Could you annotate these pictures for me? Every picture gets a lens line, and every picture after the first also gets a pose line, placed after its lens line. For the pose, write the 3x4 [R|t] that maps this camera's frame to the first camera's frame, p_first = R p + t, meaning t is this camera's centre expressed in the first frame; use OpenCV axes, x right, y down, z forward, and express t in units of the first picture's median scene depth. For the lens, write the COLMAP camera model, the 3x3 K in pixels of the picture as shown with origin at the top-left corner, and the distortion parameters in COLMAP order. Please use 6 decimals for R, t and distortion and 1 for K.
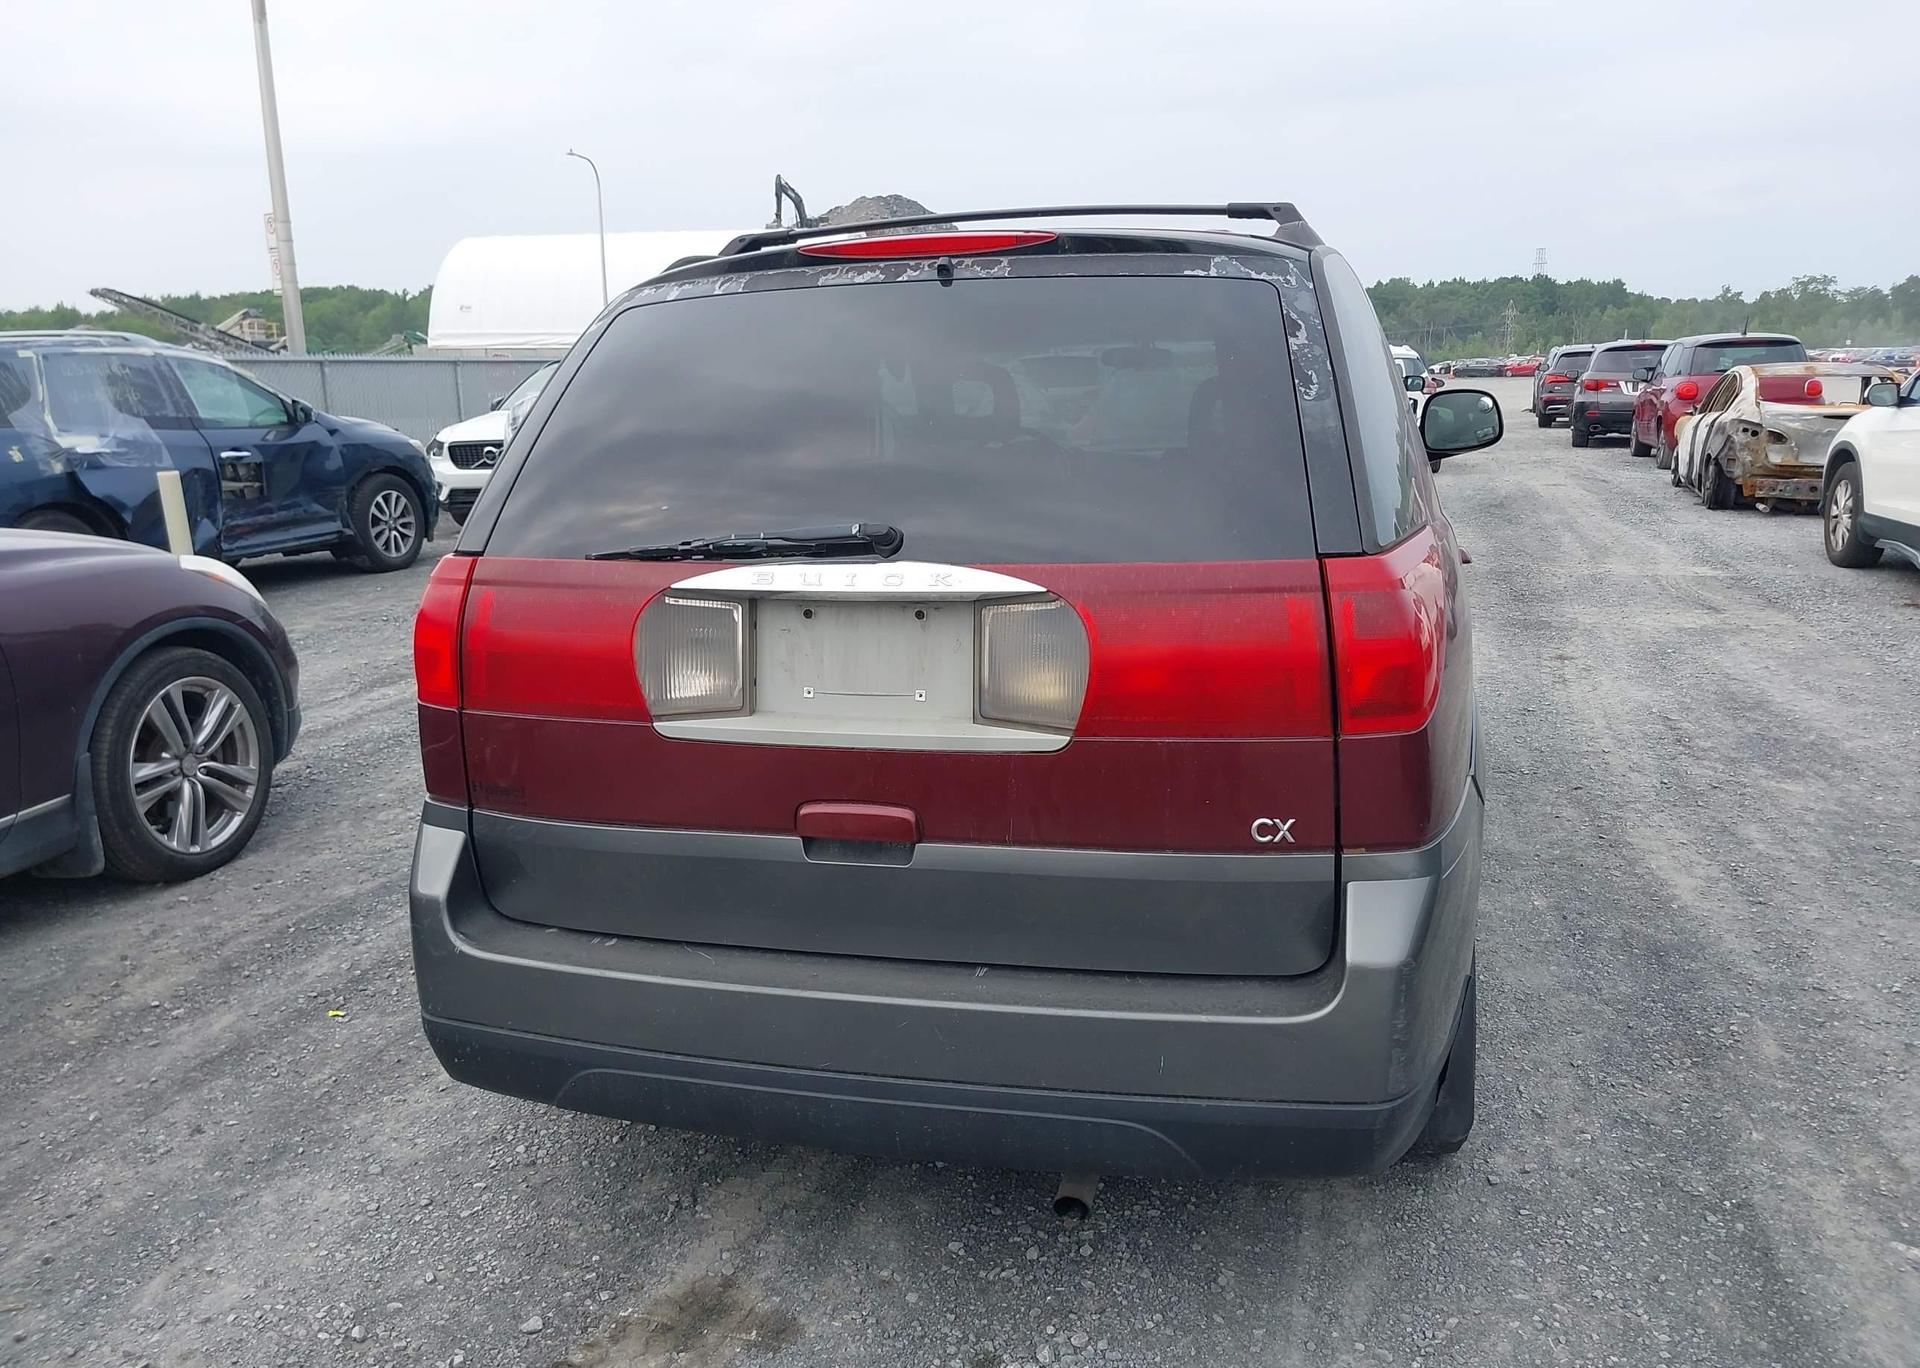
lens RADIAL K [[1519.7, 0, 965.7], [0, 1519.7, 678.0], [0, 0, 1]] dist [0.032569, -0.044326]
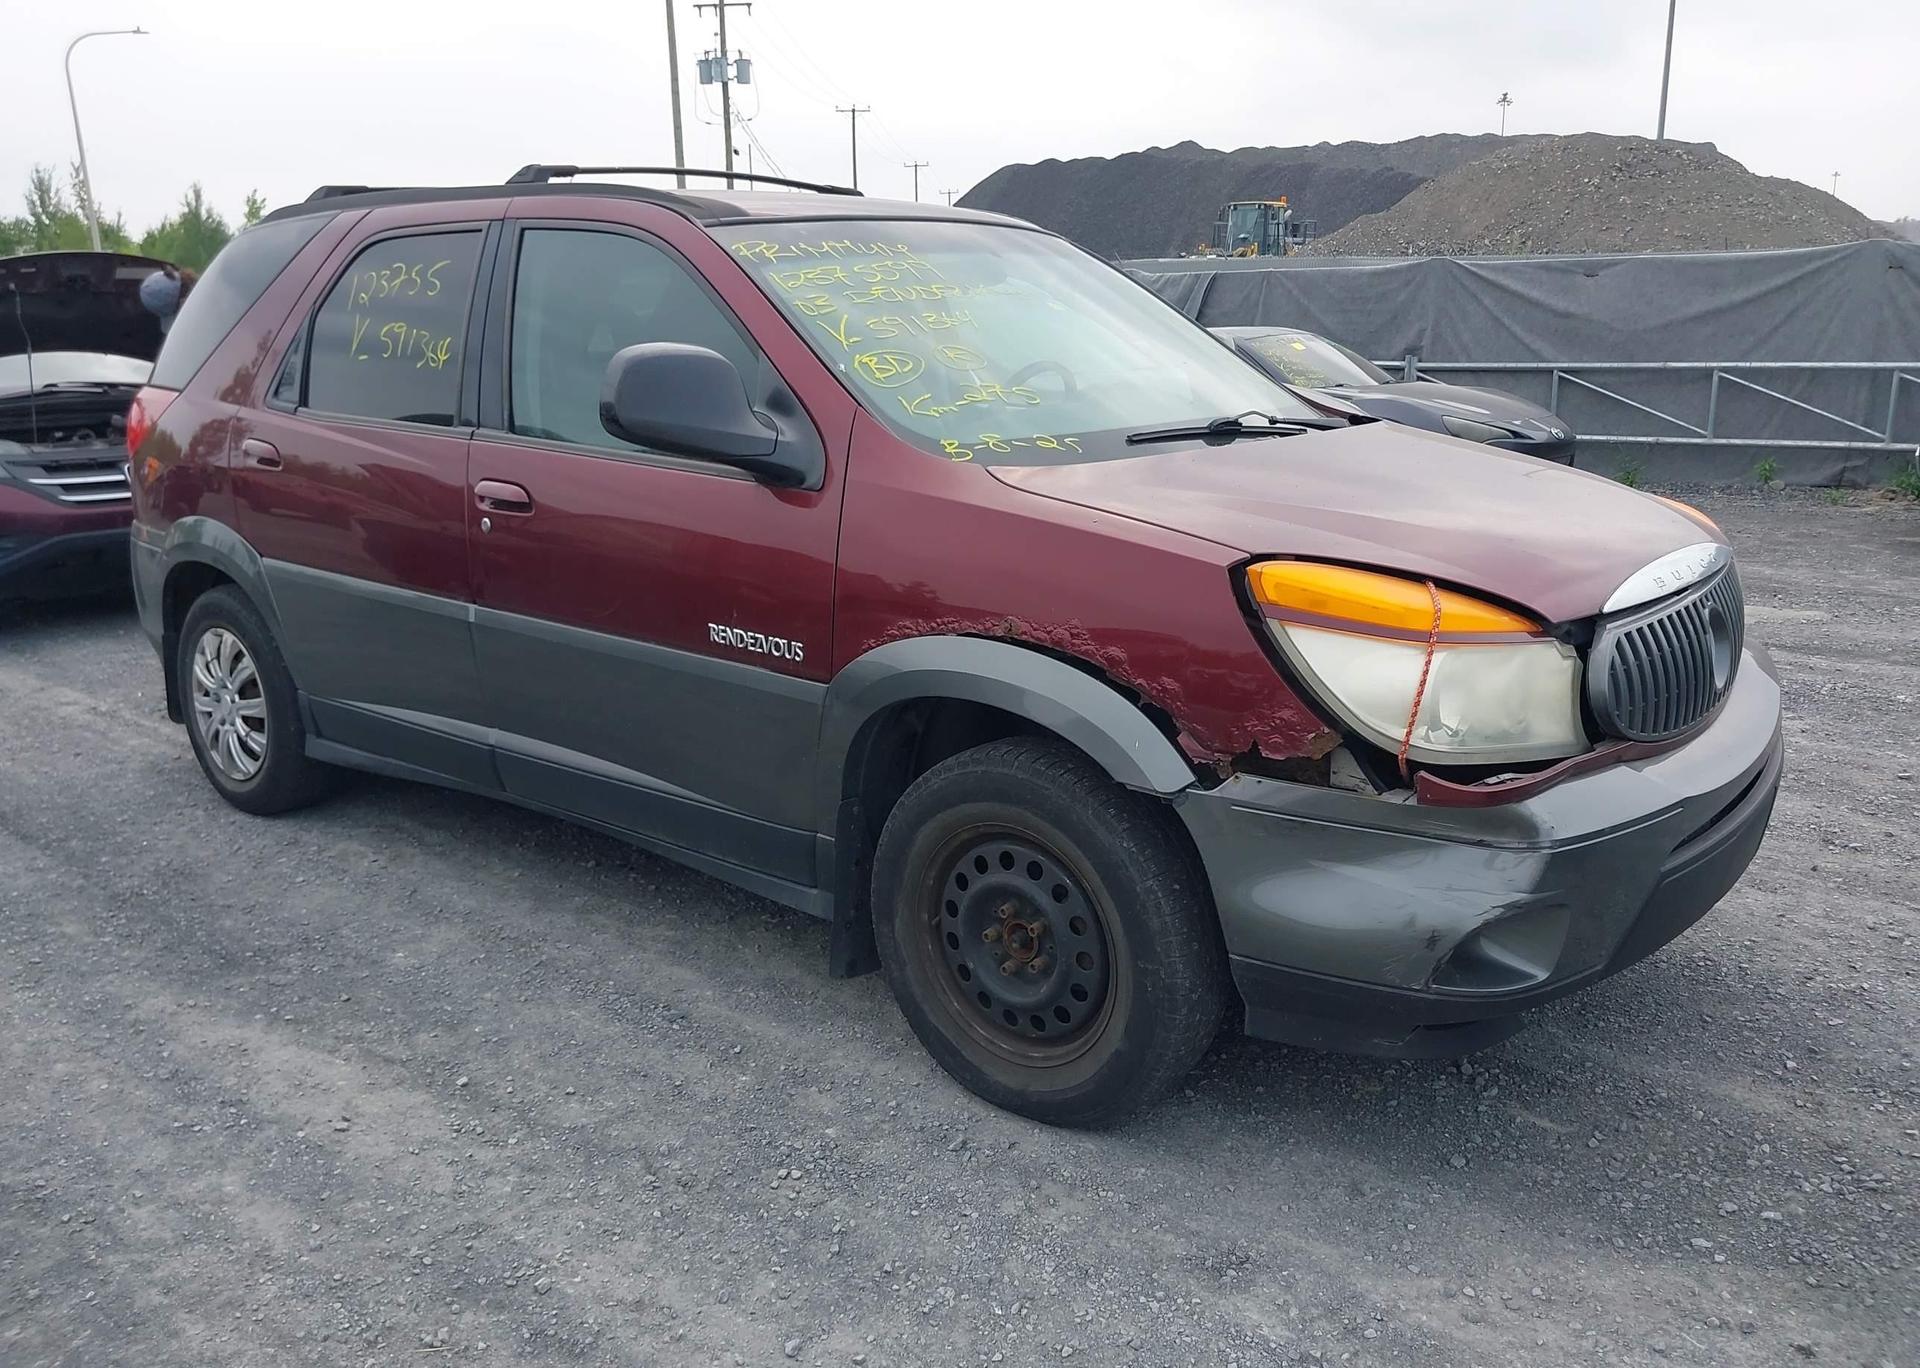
lens RADIAL K [[1537.8, 0, 965.2], [0, 1537.8, 681.3], [0, 0, 1]] dist [0.023107, -0.018067]
pose [[-0.419736, 0.248360, -0.873006, 1.575547], [-0.163931, 0.925273, 0.342046, -0.553036], [0.892720, 0.286682, -0.347657, 2.541693]]
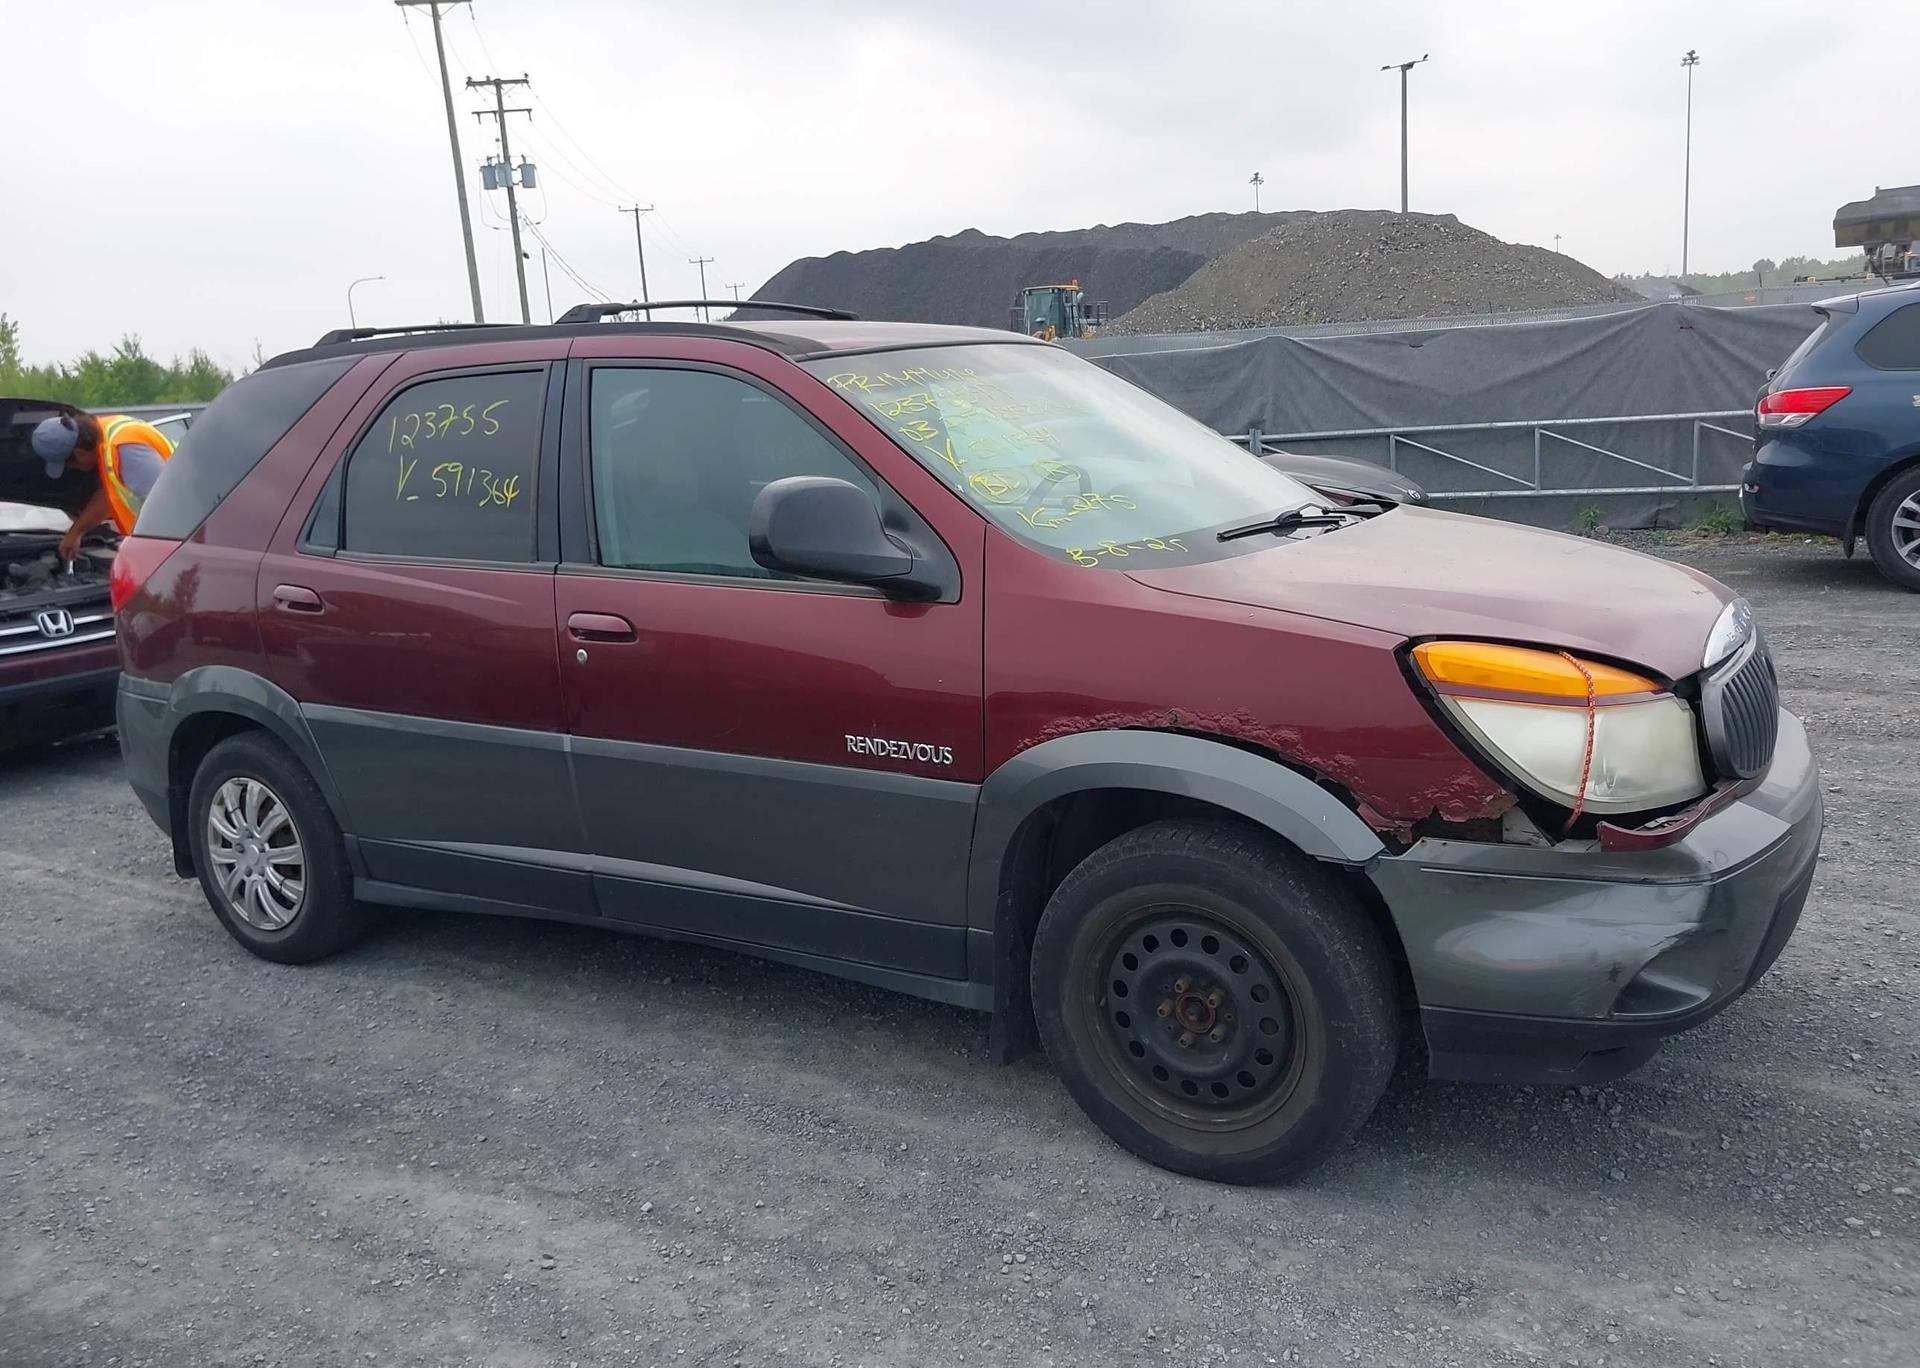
lens RADIAL K [[1532.1, 0, 960.0], [0, 1532.1, 684.0], [0, 0, 1]] dist [0.027655, -0.032001]
pose [[-0.292786, 0.230397, -0.928005, 1.721493], [-0.130497, 0.951827, 0.277482, -0.549803], [0.947231, 0.202345, -0.248615, 2.320256]]
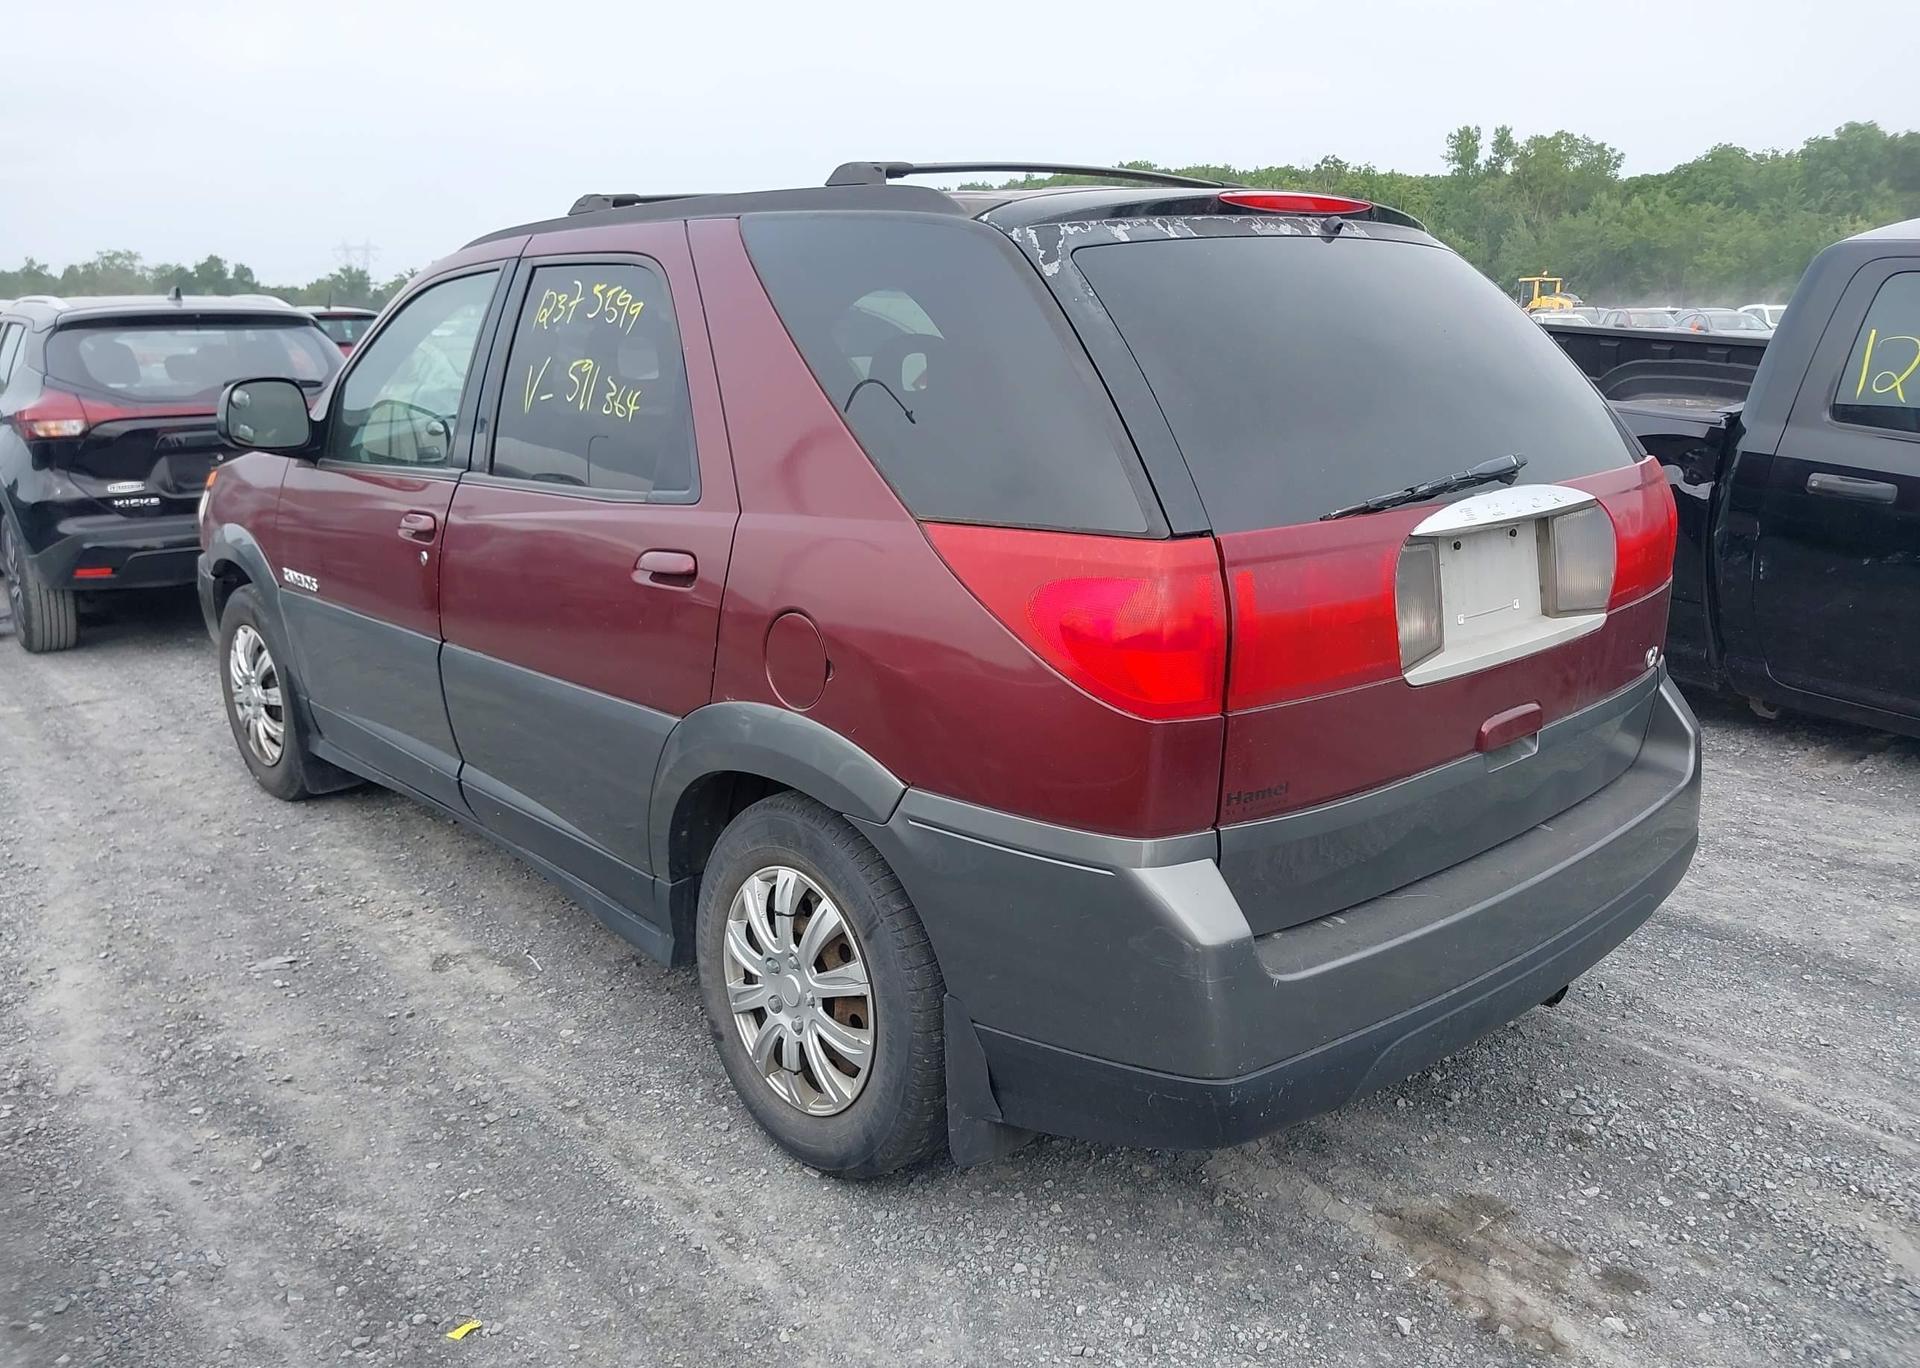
lens RADIAL K [[1532.1, 0, 960.0], [0, 1532.1, 684.0], [0, 0, 1]] dist [0.027655, -0.032001]
pose [[0.537385, -0.185462, 0.822691, -1.112646], [0.171838, 0.979134, 0.108484, -0.115510], [-0.825644, 0.083072, 0.558042, 0.639483]]
